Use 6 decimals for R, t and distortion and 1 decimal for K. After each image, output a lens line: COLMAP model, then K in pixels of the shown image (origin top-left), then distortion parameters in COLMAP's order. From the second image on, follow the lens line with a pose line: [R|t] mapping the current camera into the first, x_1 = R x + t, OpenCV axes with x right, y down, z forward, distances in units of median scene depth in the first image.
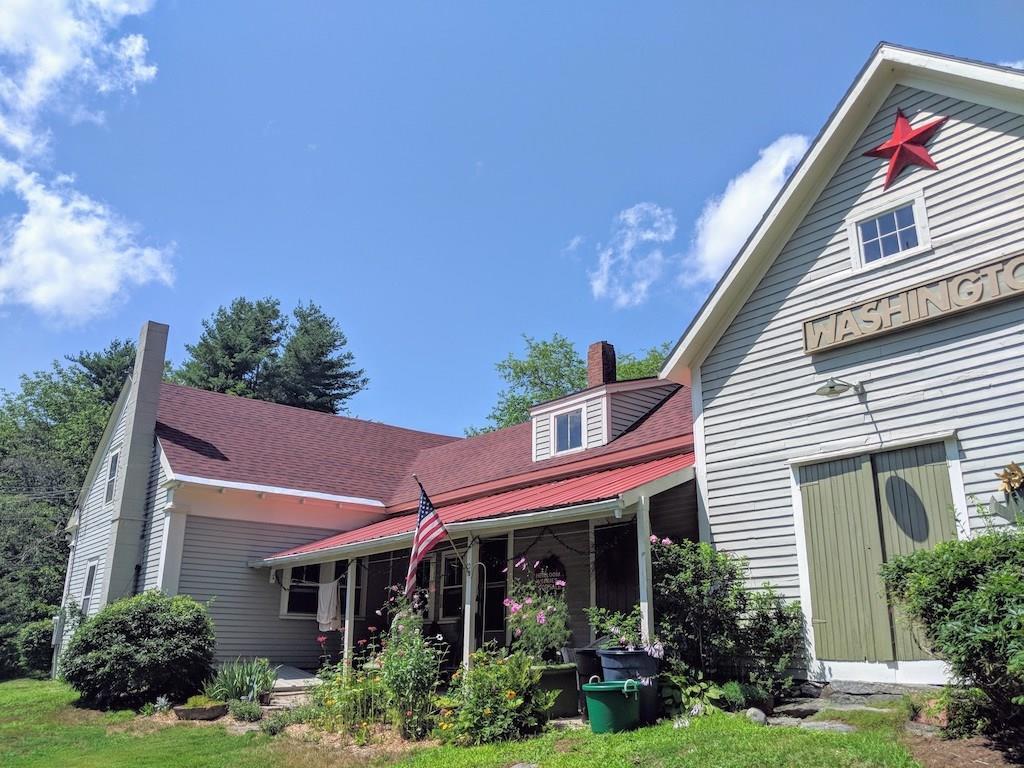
lens RADIAL K [[807.3, 0, 518.5], [0, 807.3, 396.4], [0, 0, 1]] dist [0.128248, -0.269988]
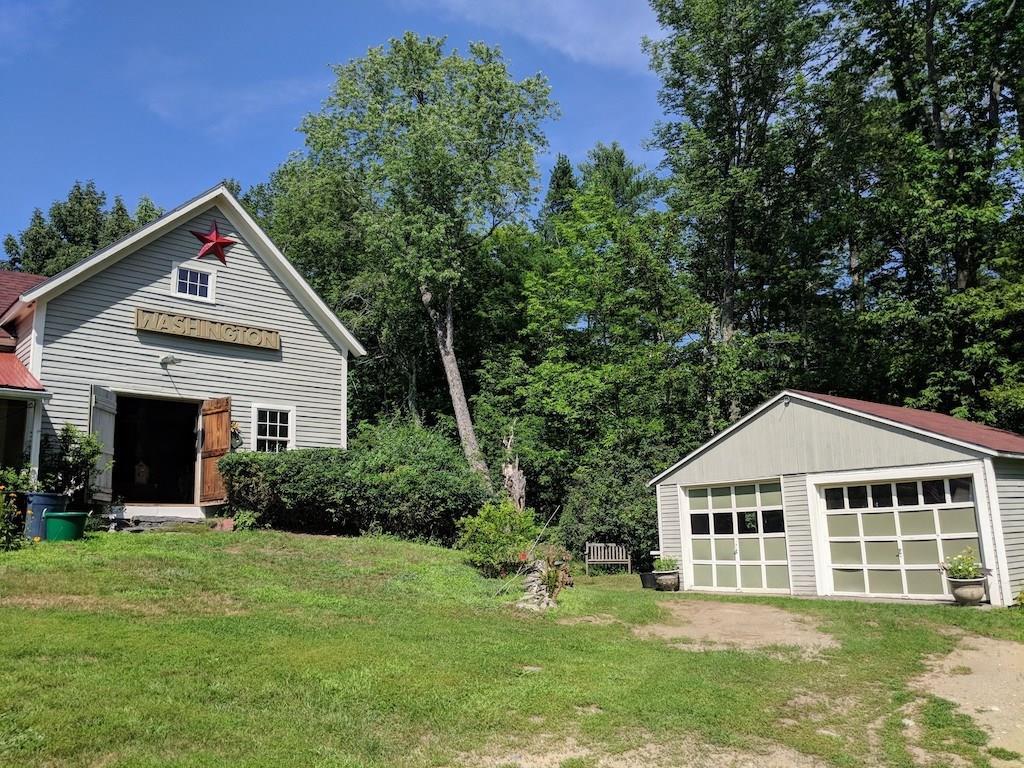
lens RADIAL K [[807.3, 0, 518.5], [0, 807.3, 396.4], [0, 0, 1]] dist [0.128248, -0.269988]
pose [[-0.013871, 0.177300, 0.984059, -1.327736], [-0.269150, 0.947168, -0.174447, 0.167033], [-0.962998, -0.267279, 0.034583, 0.173334]]
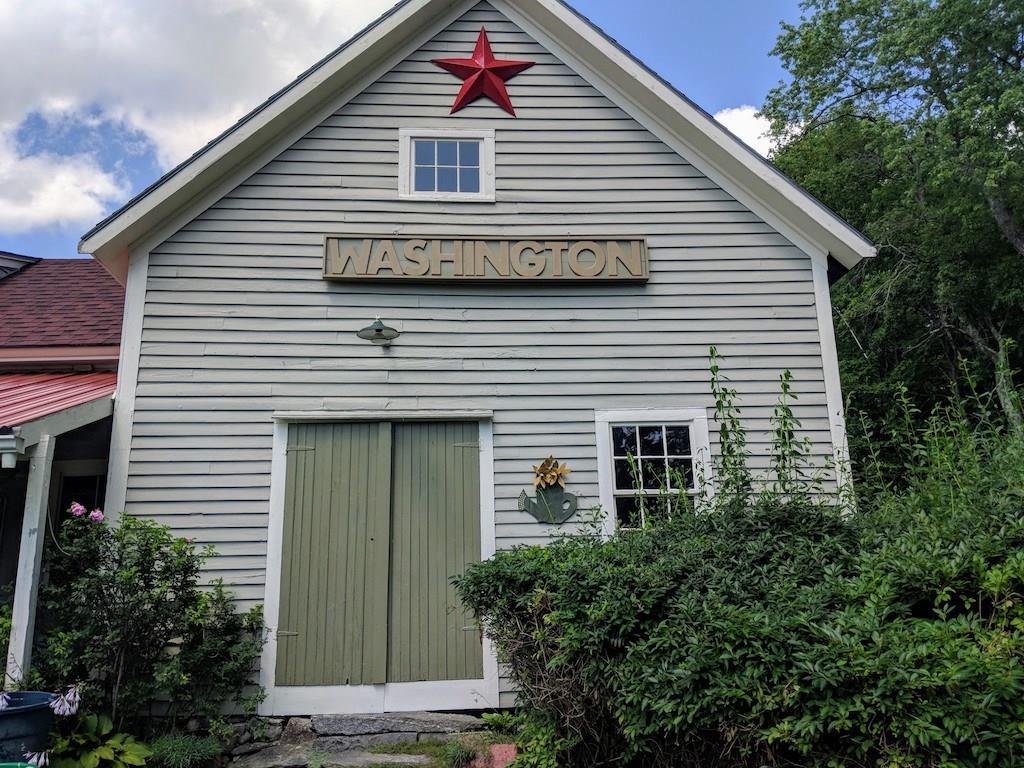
lens RADIAL K [[807.3, 0, 518.5], [0, 807.3, 396.4], [0, 0, 1]] dist [0.128248, -0.269988]
pose [[0.601936, 0.163108, 0.781709, -0.117472], [-0.211525, 0.976517, -0.040876, 0.050630], [-0.770019, -0.140746, 0.622303, 0.398778]]
